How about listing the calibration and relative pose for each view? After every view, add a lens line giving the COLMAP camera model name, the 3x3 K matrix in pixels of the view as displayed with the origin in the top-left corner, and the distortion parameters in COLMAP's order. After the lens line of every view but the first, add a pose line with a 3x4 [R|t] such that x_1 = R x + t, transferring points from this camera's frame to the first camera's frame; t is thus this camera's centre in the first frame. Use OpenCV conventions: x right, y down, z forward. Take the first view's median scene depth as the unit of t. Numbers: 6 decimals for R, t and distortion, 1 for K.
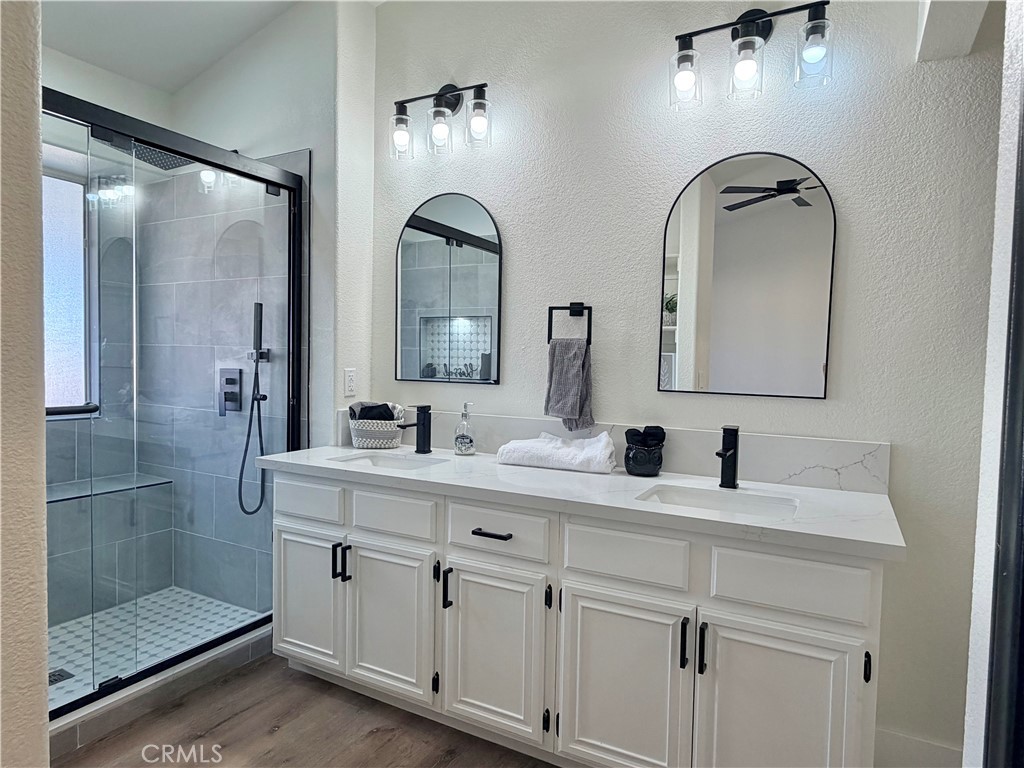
lens RADIAL K [[602.7, 0, 513.3], [0, 602.7, 388.1], [0, 0, 1]] dist [-0.003323, -0.001498]
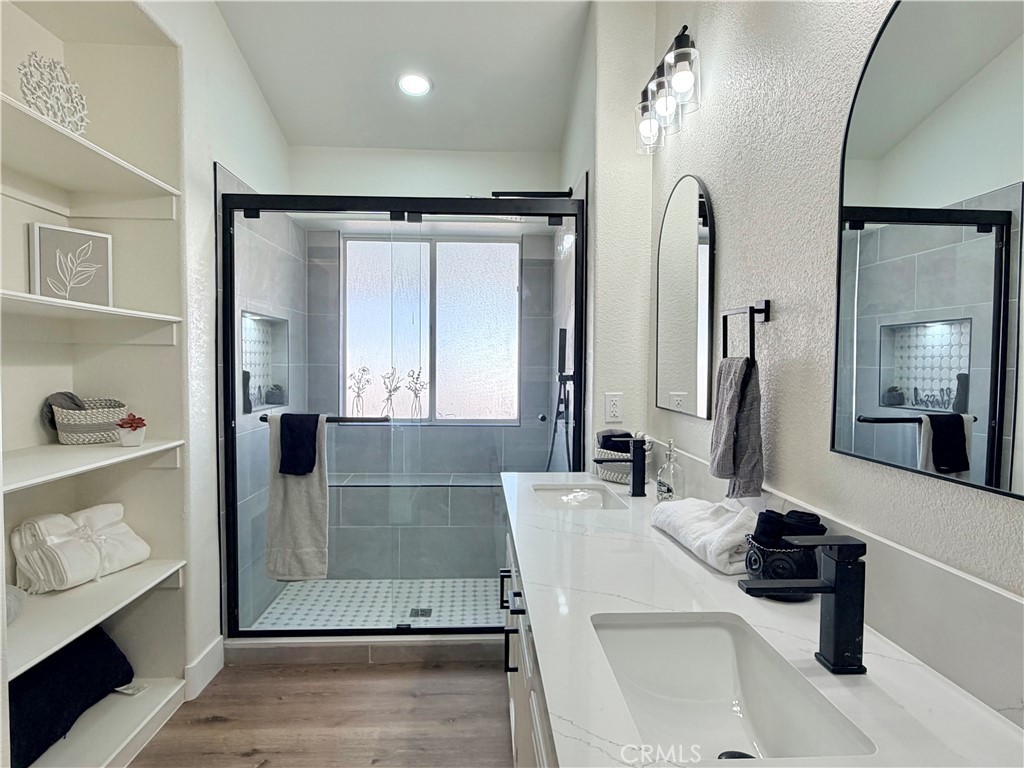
lens RADIAL K [[602.7, 0, 513.3], [0, 602.7, 388.1], [0, 0, 1]] dist [-0.003323, -0.001498]
pose [[0.528463, 0.018342, -0.848758, 0.251725], [-0.041827, 0.999115, -0.004451, -0.017051], [0.847925, 0.037853, 0.528762, 0.212210]]
